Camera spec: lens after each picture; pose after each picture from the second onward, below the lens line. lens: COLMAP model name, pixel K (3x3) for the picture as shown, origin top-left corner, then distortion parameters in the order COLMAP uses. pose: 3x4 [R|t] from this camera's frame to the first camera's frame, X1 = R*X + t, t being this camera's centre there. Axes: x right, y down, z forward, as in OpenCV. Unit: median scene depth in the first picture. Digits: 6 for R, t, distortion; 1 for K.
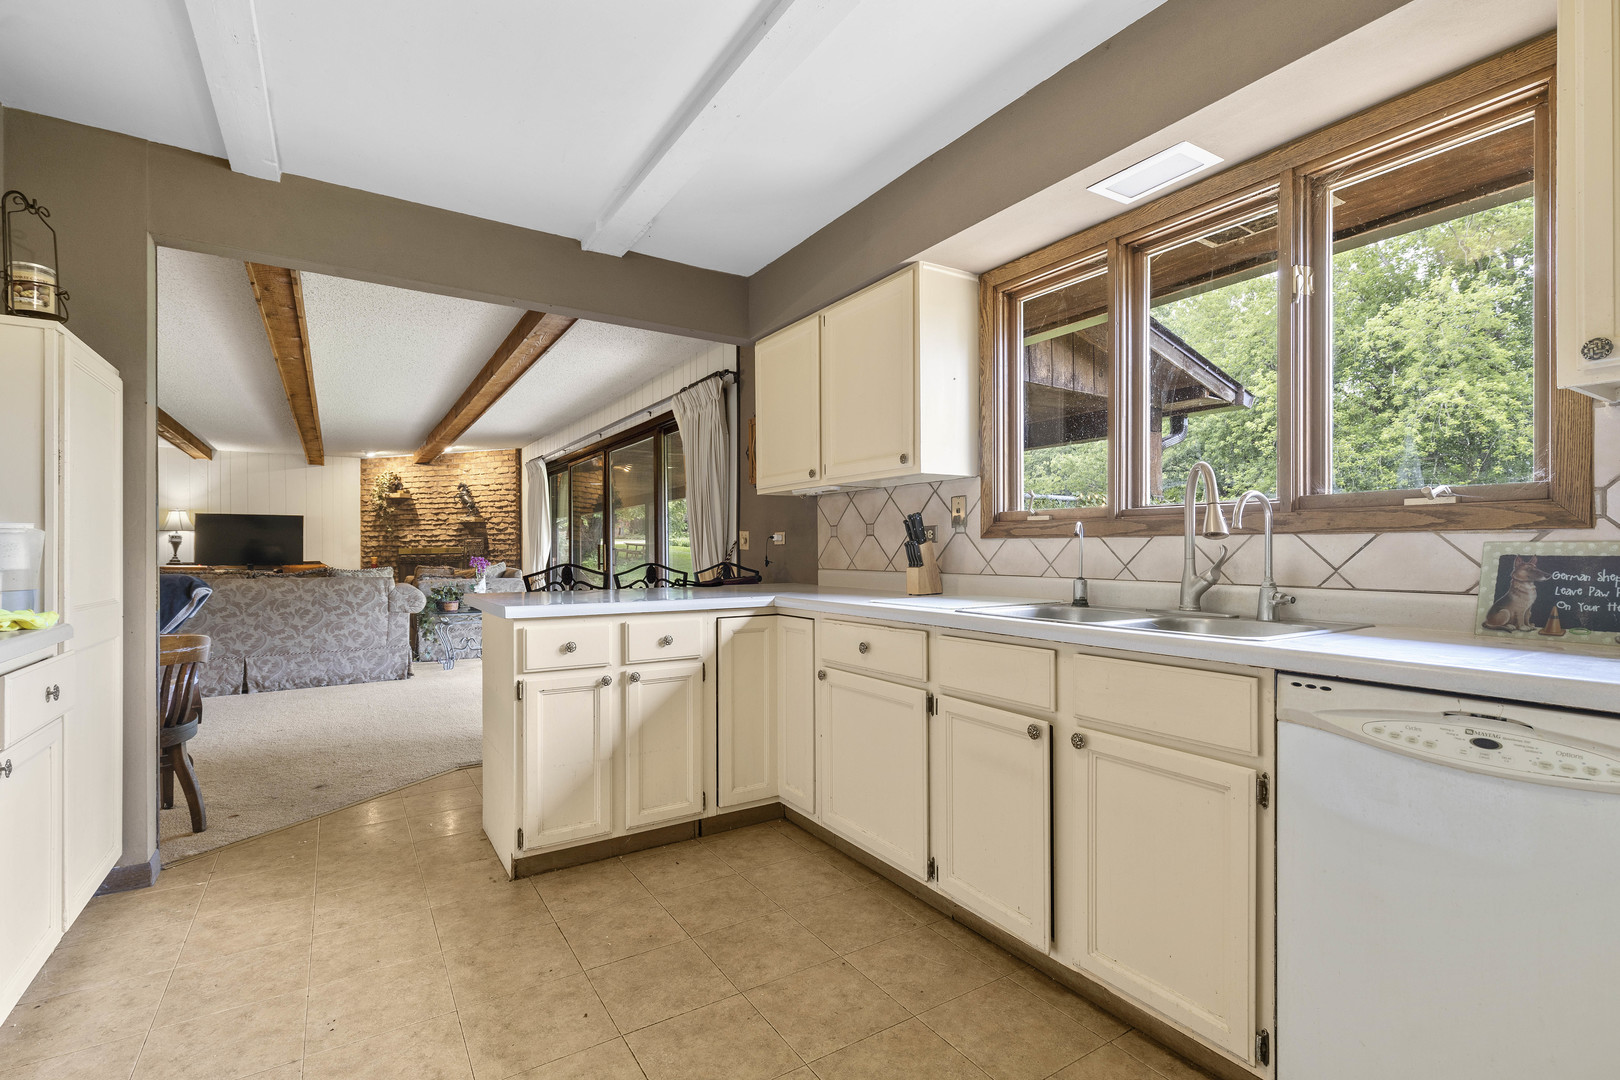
lens RADIAL K [[739.0, 0, 809.8], [0, 739.0, 549.3], [0, 0, 1]] dist [0.001689, -0.001936]
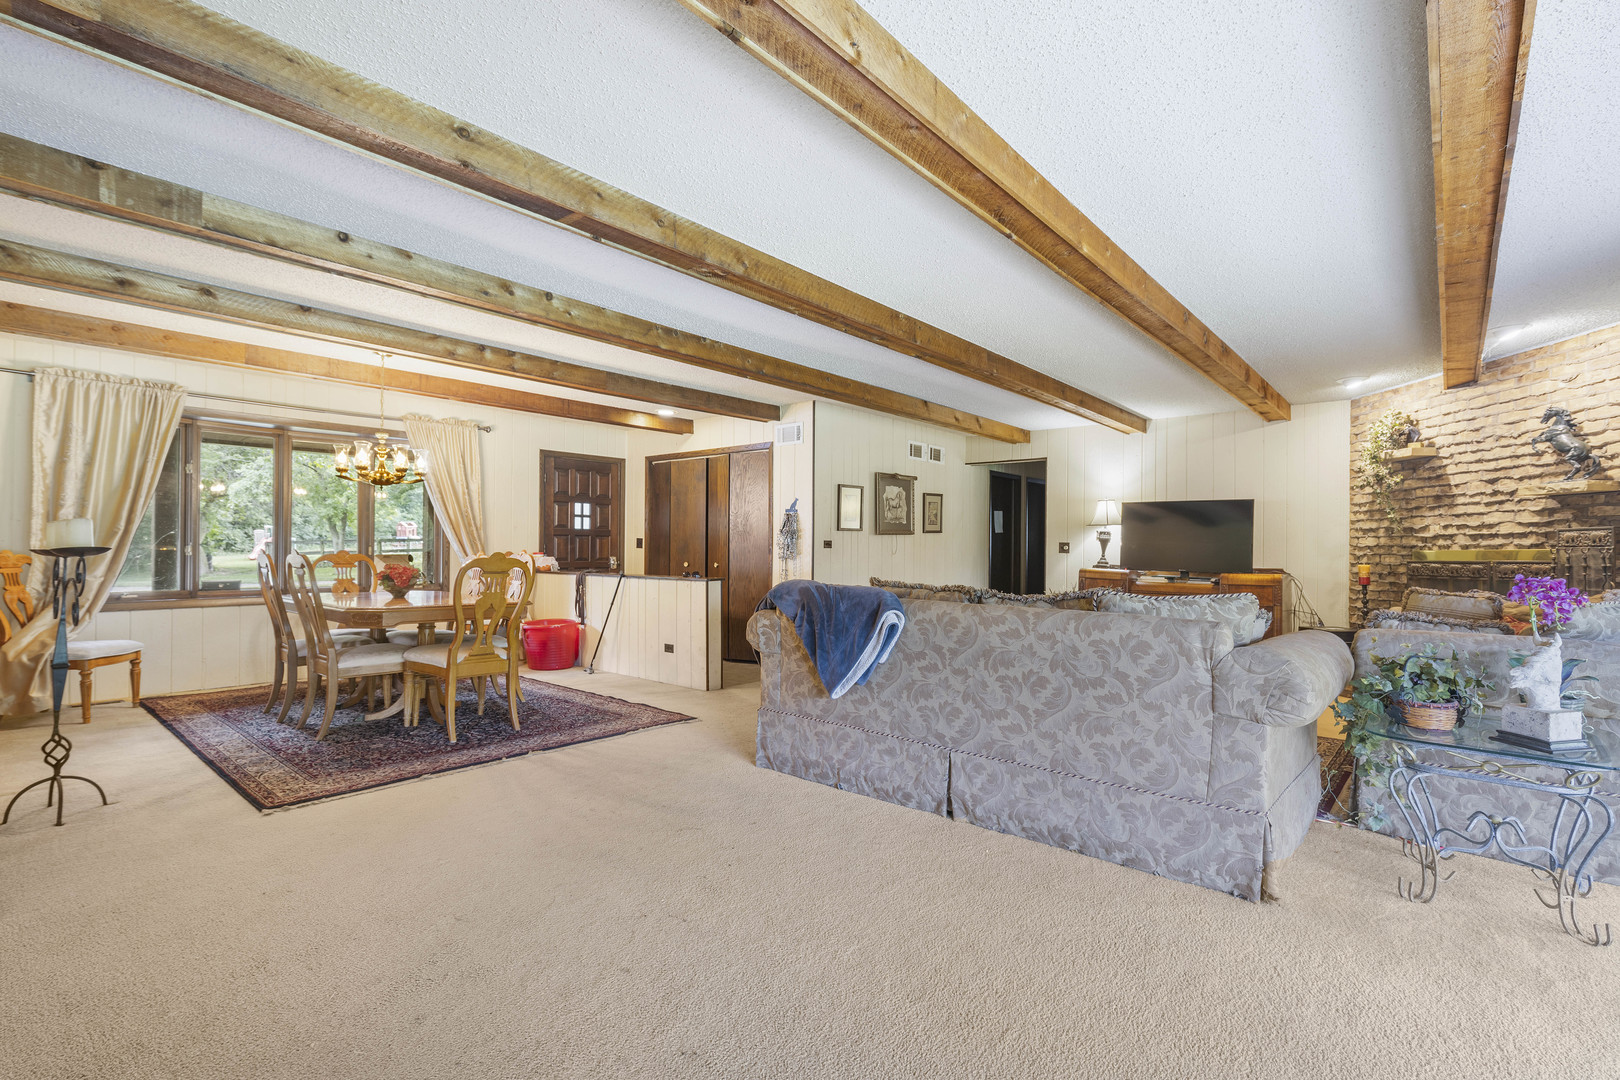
lens RADIAL K [[739.0, 0, 807.2], [0, 739.0, 543.4], [0, 0, 1]] dist [0.001689, -0.001936]
pose [[0.281208, 0.000872, -0.959646, -0.167412], [-0.011242, 0.999934, -0.002386, 0.000014], [0.959581, 0.011459, 0.281199, 0.442632]]
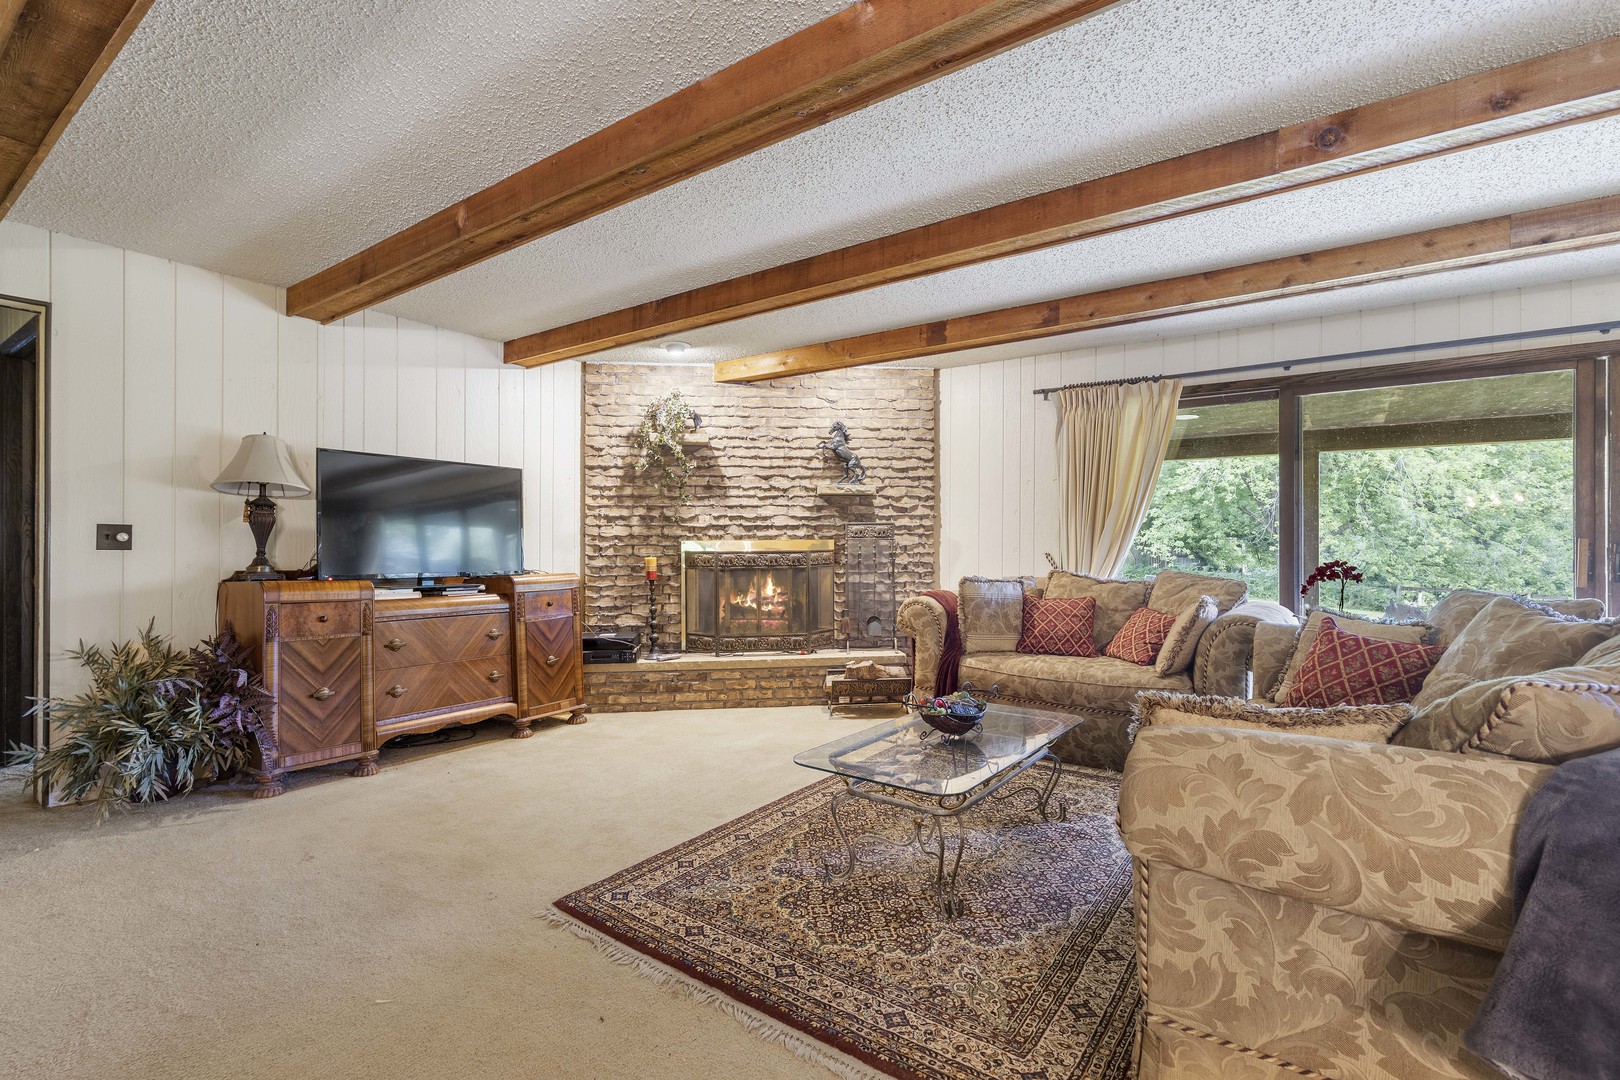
lens RADIAL K [[739.0, 0, 810.8], [0, 739.0, 541.4], [0, 0, 1]] dist [0.001689, -0.001936]
pose [[0.926689, 0.007820, 0.375748, -0.708895], [-0.005805, 0.999962, -0.006495, 0.002355], [-0.375784, 0.003837, 0.926699, 0.510257]]
